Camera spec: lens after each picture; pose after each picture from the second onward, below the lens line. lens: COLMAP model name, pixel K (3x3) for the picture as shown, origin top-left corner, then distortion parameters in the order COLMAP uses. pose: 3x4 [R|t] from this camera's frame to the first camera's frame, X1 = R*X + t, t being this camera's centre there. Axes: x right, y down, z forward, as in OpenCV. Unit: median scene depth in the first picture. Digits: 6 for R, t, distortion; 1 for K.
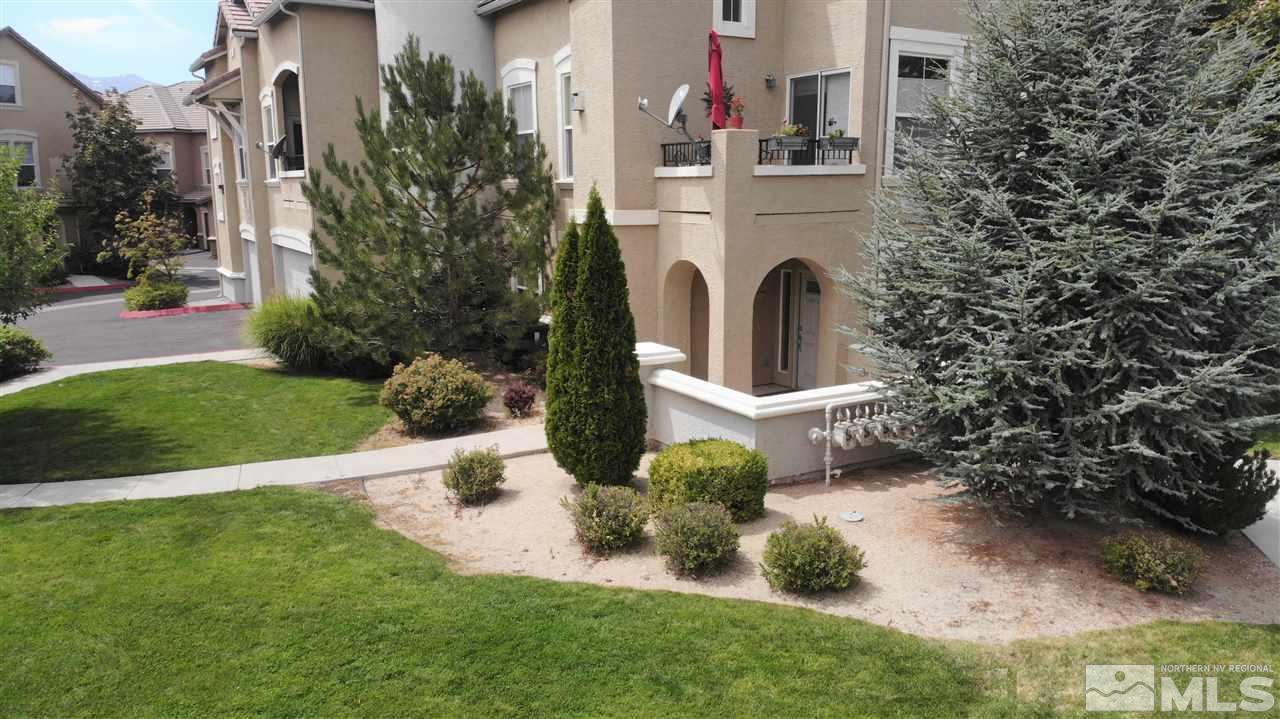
lens RADIAL K [[940.7, 0, 640.0], [0, 940.7, 359.5], [0, 0, 1]] dist [0.066738, -0.166093]
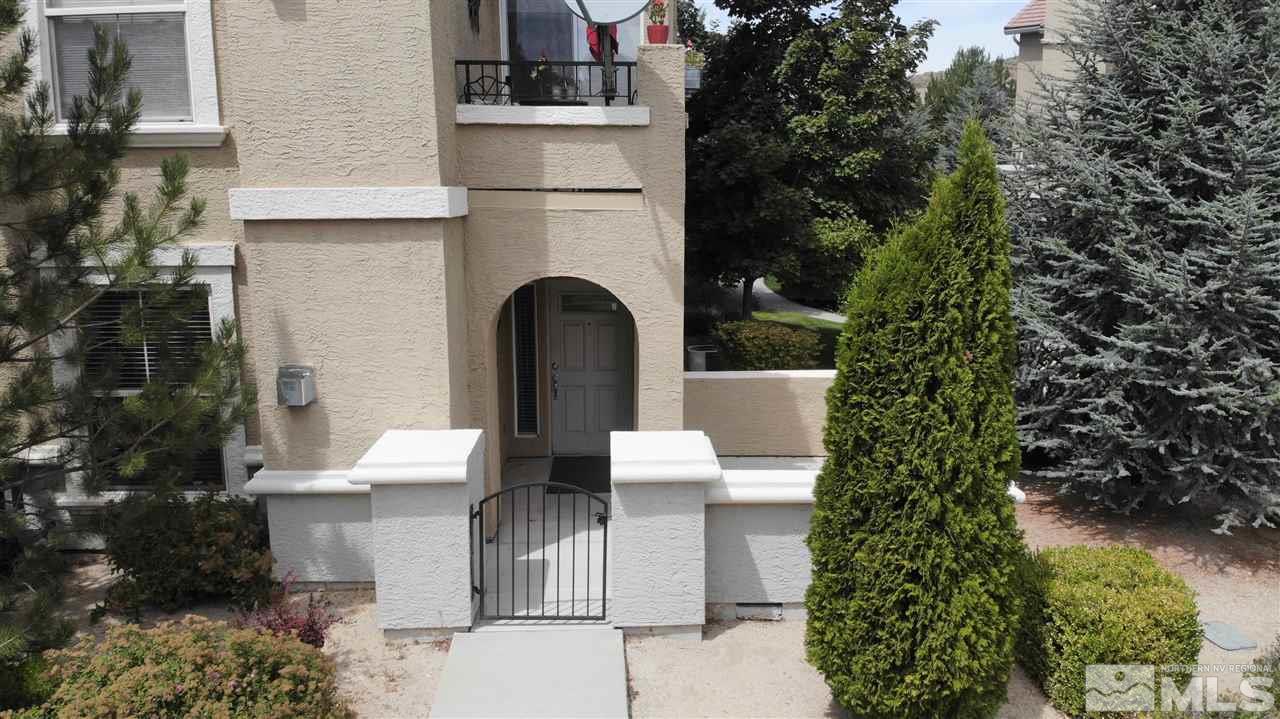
lens RADIAL K [[940.7, 0, 640.0], [0, 940.7, 359.5], [0, 0, 1]] dist [0.066738, -0.166093]
pose [[0.461201, -0.192792, 0.866097, -0.431185], [0.141813, 0.979578, 0.142536, -0.132882], [-0.875889, 0.057086, 0.479123, 0.709565]]
